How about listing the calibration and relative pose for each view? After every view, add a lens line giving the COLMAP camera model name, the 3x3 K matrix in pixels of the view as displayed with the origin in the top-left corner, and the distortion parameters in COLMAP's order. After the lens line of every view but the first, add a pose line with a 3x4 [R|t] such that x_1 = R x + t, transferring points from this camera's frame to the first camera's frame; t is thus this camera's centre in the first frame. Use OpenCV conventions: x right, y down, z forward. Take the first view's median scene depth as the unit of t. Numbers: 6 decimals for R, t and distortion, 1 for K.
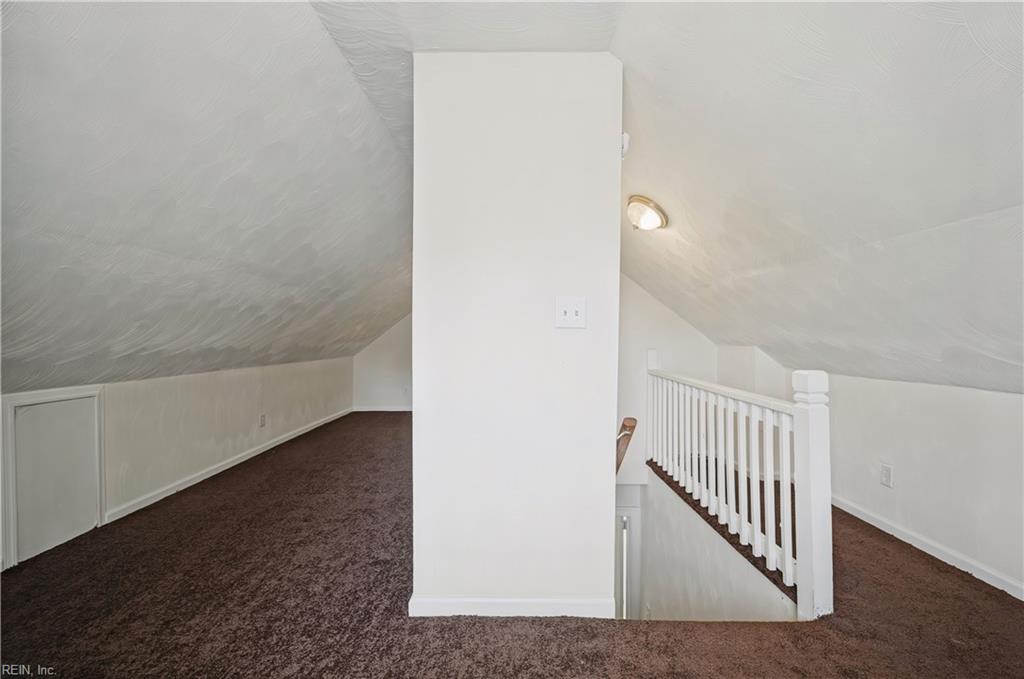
lens RADIAL K [[406.4, 0, 512.6], [0, 406.4, 337.7], [0, 0, 1]] dist [-0.004151, 0.000894]
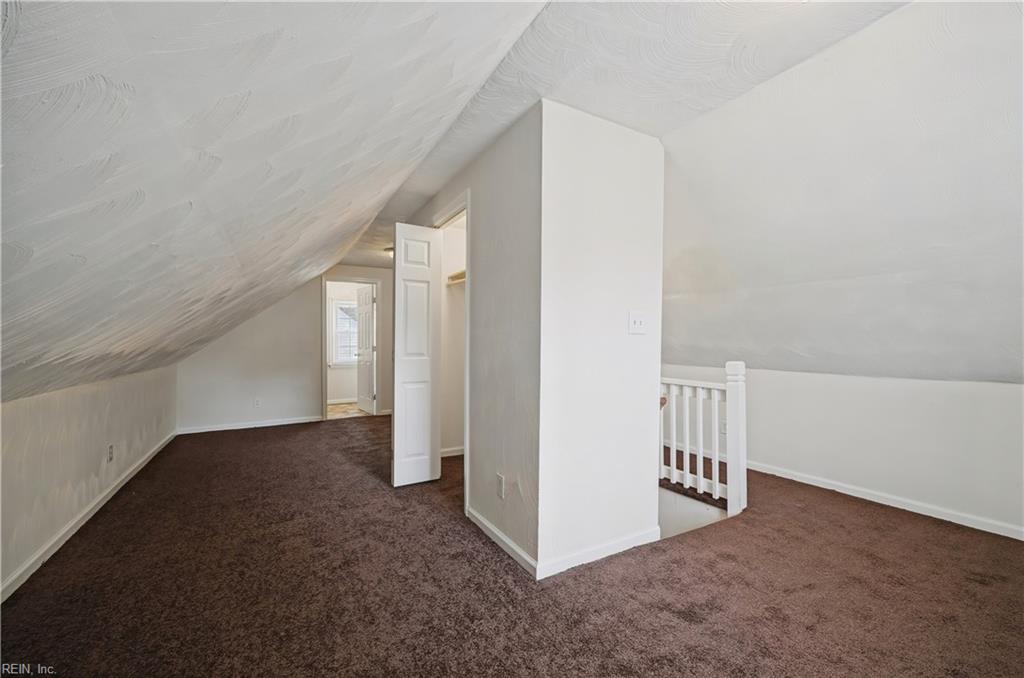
lens RADIAL K [[406.4, 0, 518.4], [0, 406.4, 341.5], [0, 0, 1]] dist [-0.004151, 0.000894]
pose [[0.868521, 0.002421, 0.495647, -0.750089], [-0.003235, 0.999994, 0.000785, 0.002174], [-0.495642, -0.002285, 0.868524, 0.015998]]
